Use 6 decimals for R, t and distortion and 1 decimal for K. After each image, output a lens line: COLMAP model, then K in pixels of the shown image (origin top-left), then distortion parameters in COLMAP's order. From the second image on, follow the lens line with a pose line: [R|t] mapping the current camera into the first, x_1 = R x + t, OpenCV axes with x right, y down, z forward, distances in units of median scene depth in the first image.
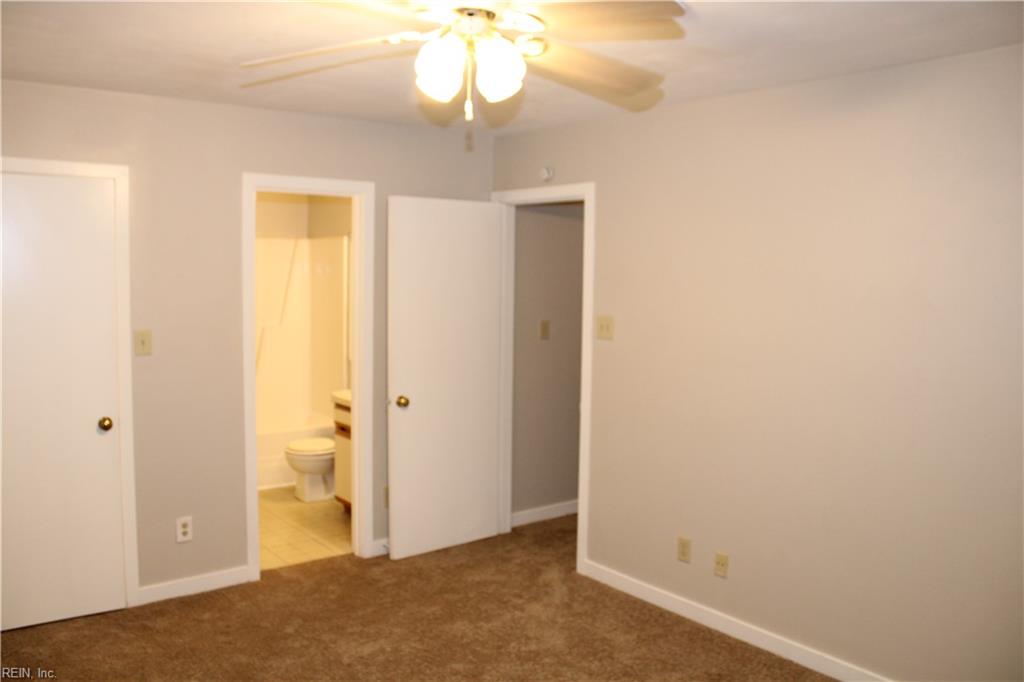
lens RADIAL K [[852.1, 0, 507.9], [0, 852.1, 330.1], [0, 0, 1]] dist [-0.168926, 0.155415]
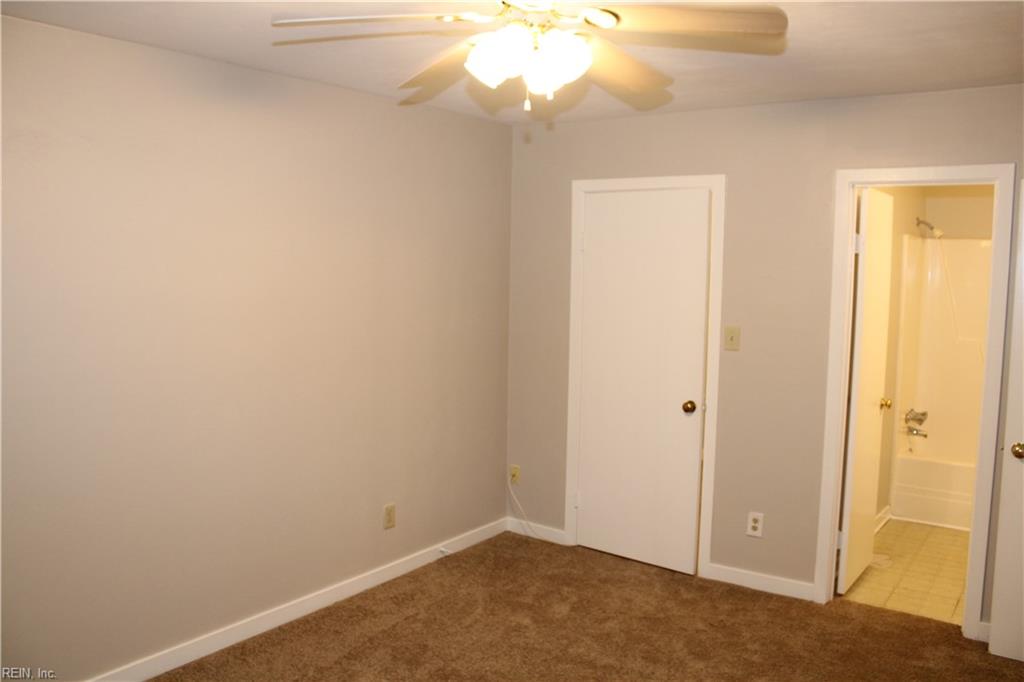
lens RADIAL K [[852.1, 0, 507.9], [0, 852.1, 330.1], [0, 0, 1]] dist [-0.168926, 0.155415]
pose [[0.295308, 0.080582, -0.951998, 0.487954], [-0.086725, 0.994584, 0.057284, -0.032246], [0.951458, 0.065646, 0.300697, 0.380845]]
